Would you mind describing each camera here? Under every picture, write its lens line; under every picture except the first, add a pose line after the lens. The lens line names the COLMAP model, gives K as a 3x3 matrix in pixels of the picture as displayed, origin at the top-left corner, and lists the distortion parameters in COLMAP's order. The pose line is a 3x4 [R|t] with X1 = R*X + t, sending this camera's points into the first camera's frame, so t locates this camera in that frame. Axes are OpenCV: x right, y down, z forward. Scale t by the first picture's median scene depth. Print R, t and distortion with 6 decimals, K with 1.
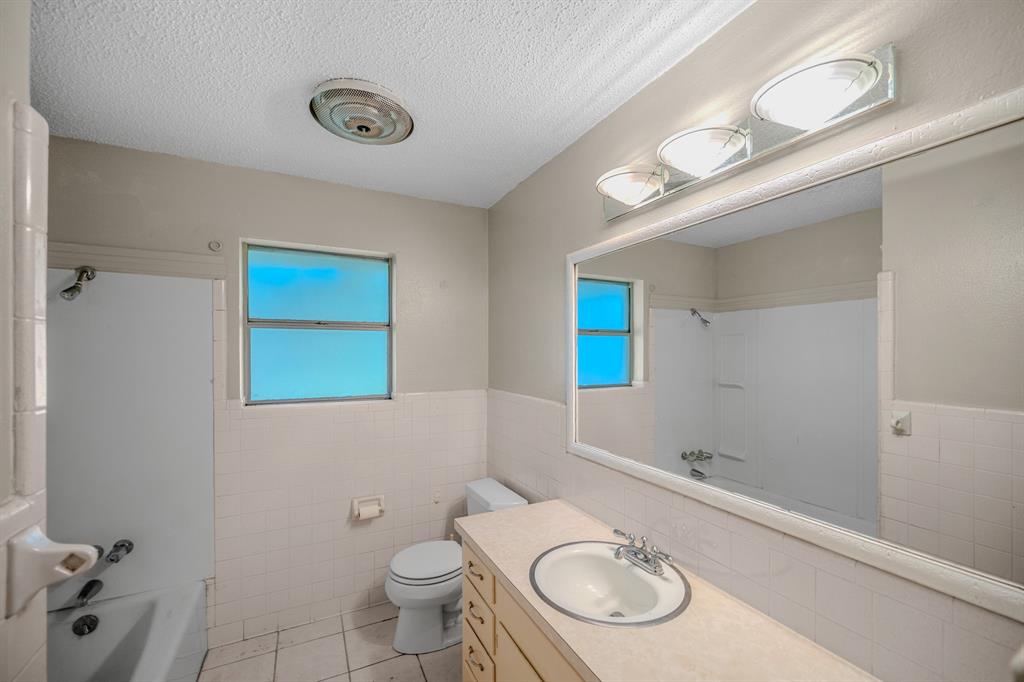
lens RADIAL K [[412.5, 0, 514.6], [0, 412.5, 347.2], [0, 0, 1]] dist [0.000909, 0.000191]
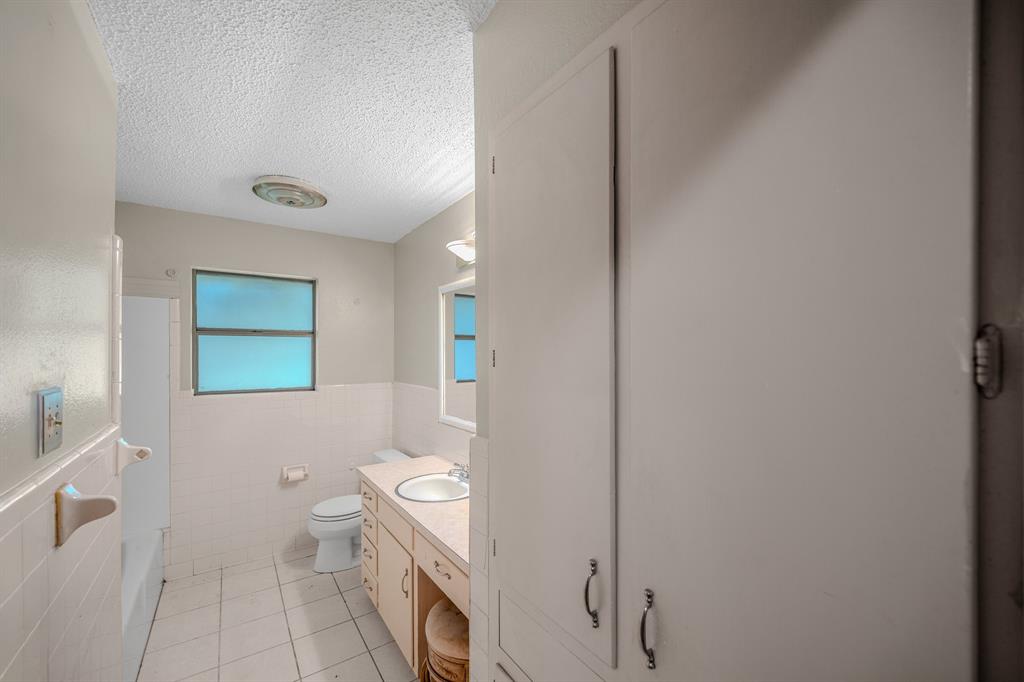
lens RADIAL K [[412.5, 0, 507.7], [0, 412.5, 345.7], [0, 0, 1]] dist [0.000909, 0.000191]
pose [[0.992213, 0.000218, 0.124554, 0.166339], [0.000461, 0.999985, -0.005426, -0.006628], [-0.124554, 0.005442, 0.992198, -0.423602]]
